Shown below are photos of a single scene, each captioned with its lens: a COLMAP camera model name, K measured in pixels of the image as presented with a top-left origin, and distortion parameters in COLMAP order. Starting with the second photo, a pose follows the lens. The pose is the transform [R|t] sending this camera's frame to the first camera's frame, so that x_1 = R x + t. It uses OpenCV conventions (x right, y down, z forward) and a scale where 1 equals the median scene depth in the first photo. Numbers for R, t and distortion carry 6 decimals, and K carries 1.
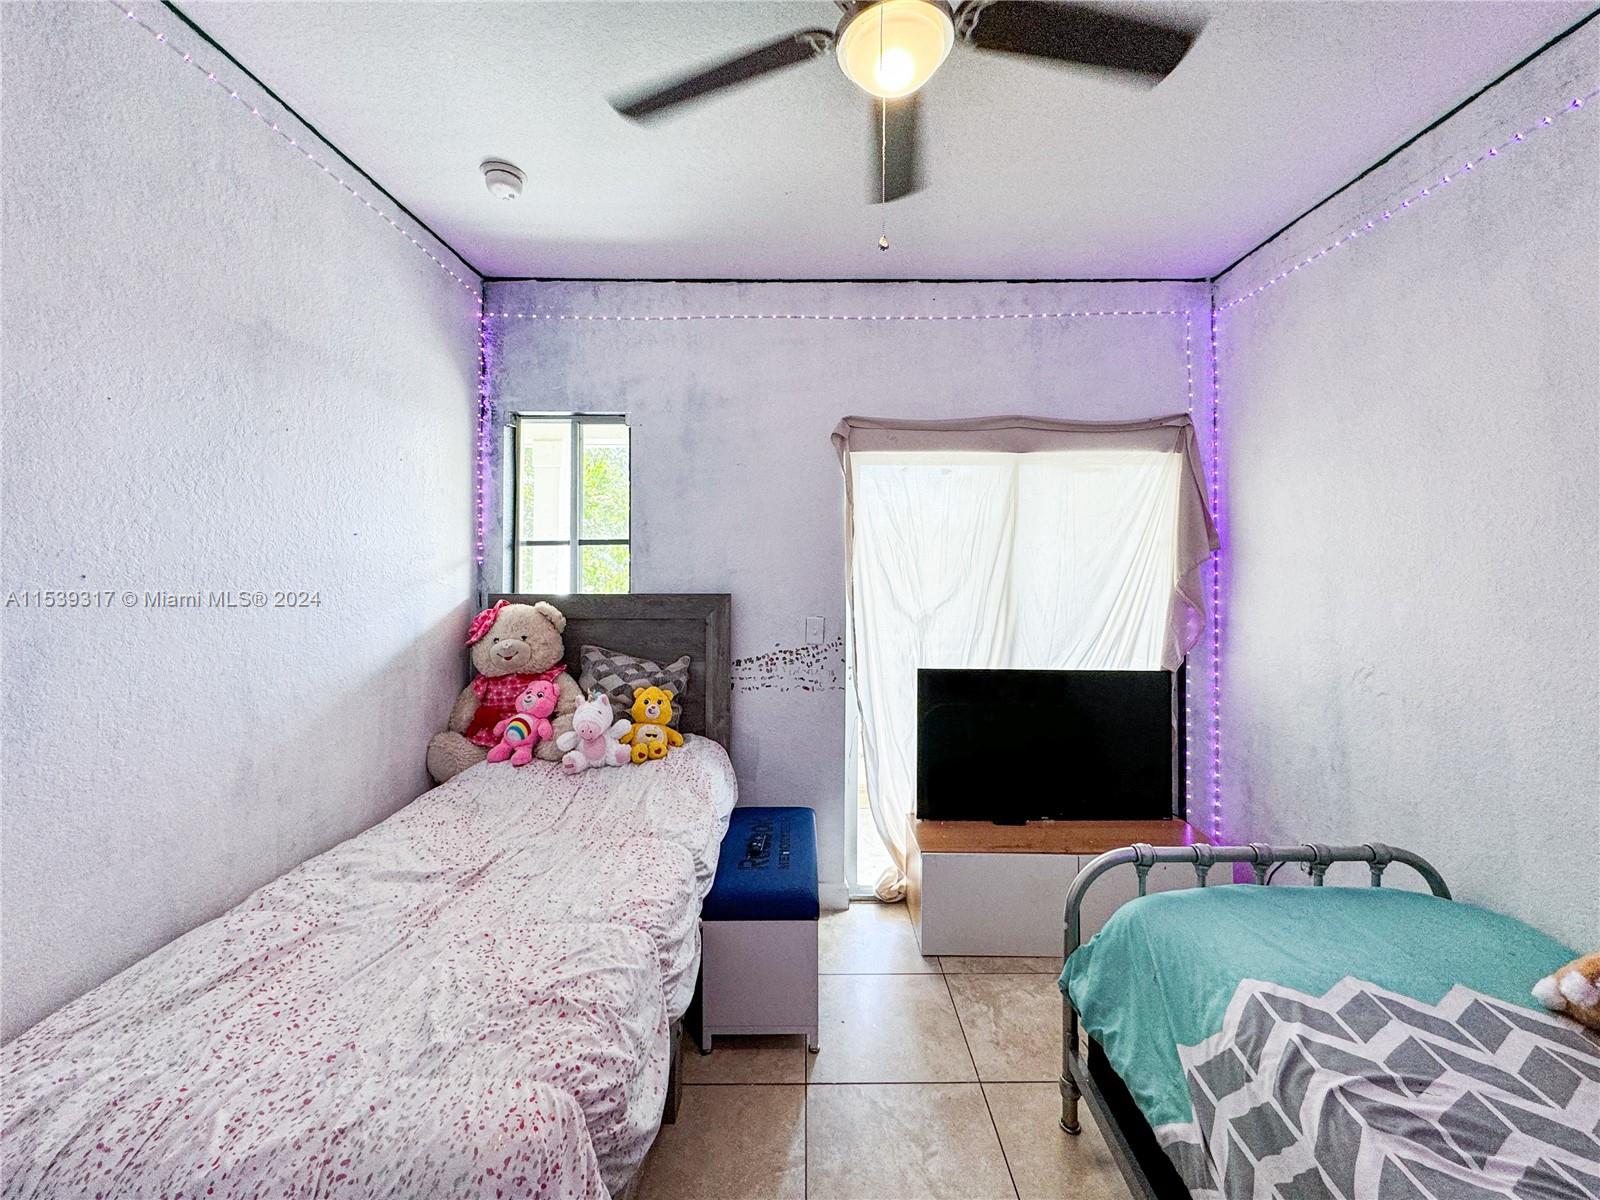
lens RADIAL K [[661.1, 0, 832.1], [0, 661.1, 565.7], [0, 0, 1]] dist [0.001832, -0.000102]
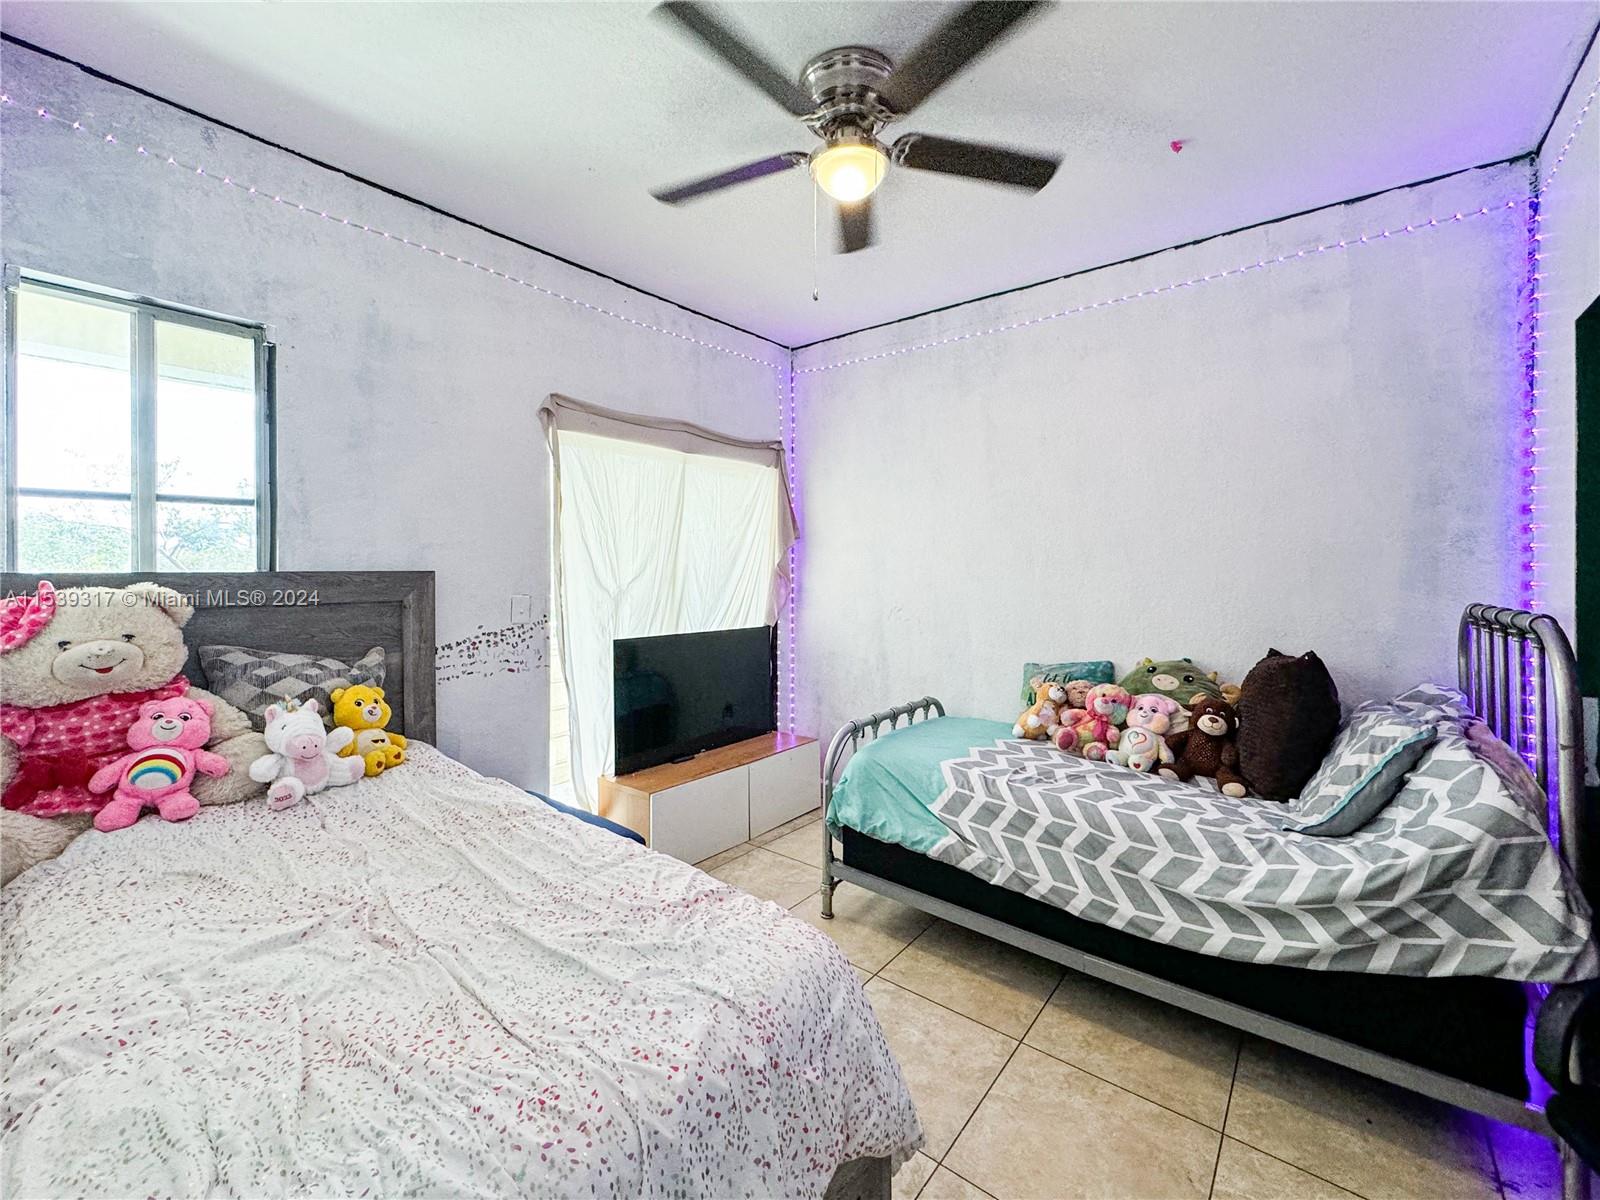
lens RADIAL K [[661.1, 0, 804.3], [0, 661.1, 592.1], [0, 0, 1]] dist [0.001832, -0.000102]
pose [[0.630078, -0.028140, 0.776022, -0.524104], [0.005878, 0.999487, 0.031470, 0.045934], [-0.776510, -0.015267, 0.629920, 0.072326]]
